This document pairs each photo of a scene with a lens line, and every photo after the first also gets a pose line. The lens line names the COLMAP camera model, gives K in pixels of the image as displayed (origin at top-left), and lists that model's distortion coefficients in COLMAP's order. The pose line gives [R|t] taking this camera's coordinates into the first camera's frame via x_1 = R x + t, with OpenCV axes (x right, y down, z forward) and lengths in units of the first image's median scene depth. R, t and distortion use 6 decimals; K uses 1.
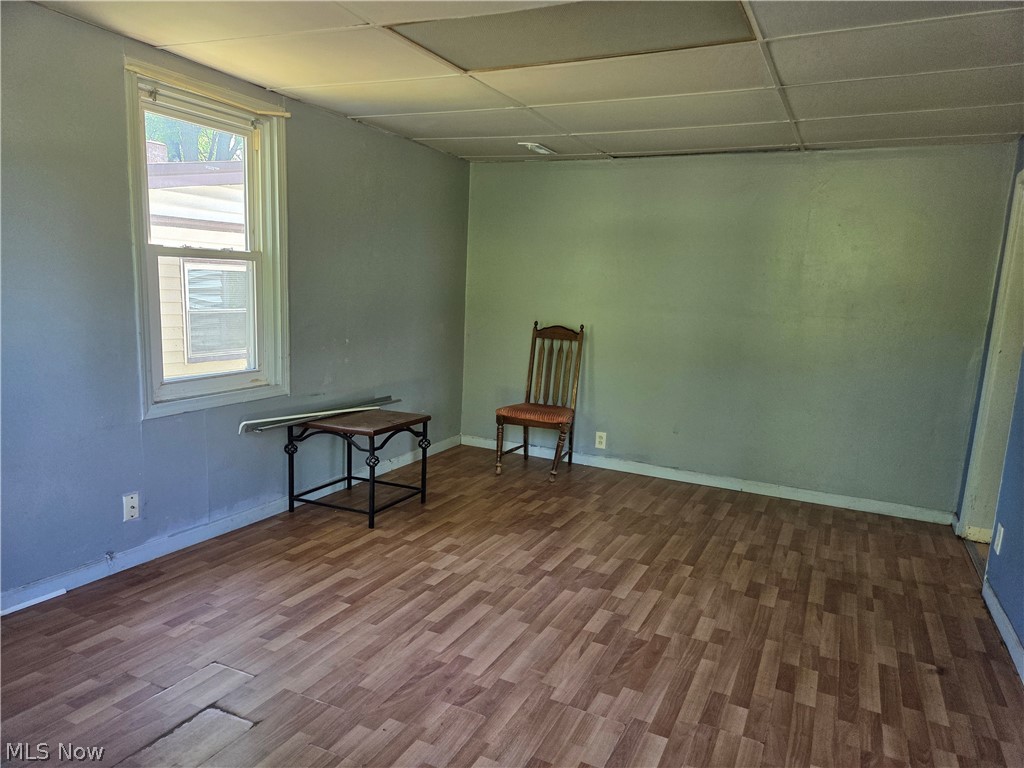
lens RADIAL K [[696.0, 0, 512.0], [0, 696.0, 385.4], [0, 0, 1]] dist [0.060004, -0.012155]
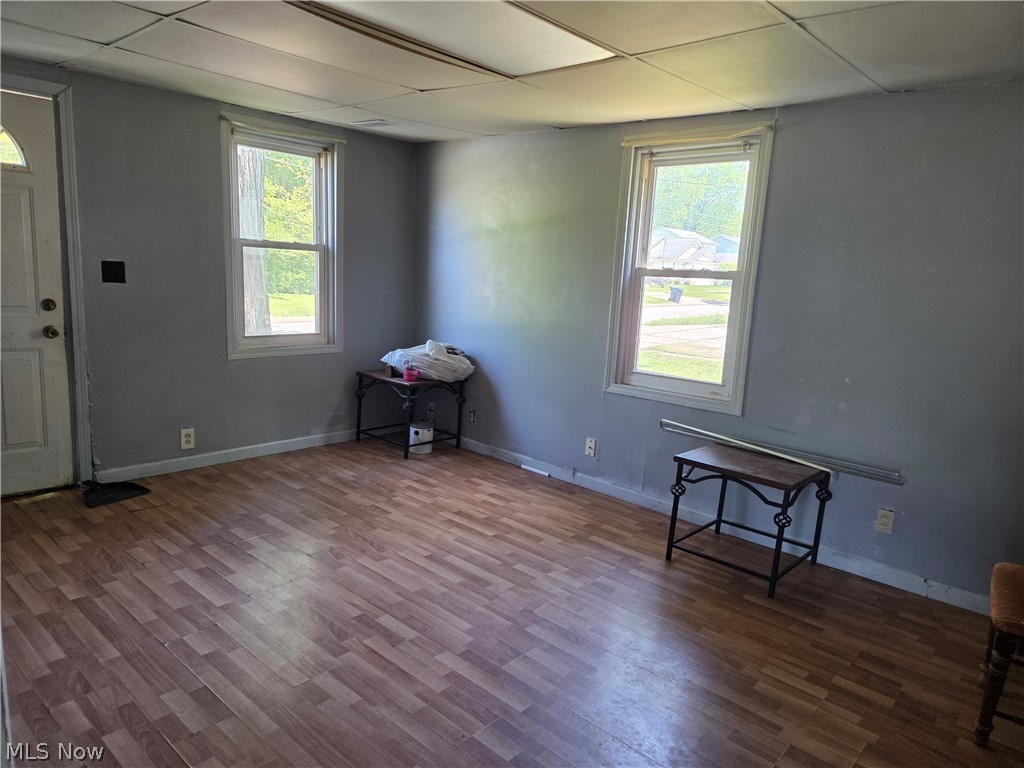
lens RADIAL K [[696.0, 0, 509.8], [0, 696.0, 389.9], [0, 0, 1]] dist [0.060004, -0.012155]
pose [[-0.284647, 0.114749, -0.951740, 0.921619], [-0.202953, 0.963092, 0.176817, -0.173190], [0.936902, 0.243489, -0.250853, 1.254552]]
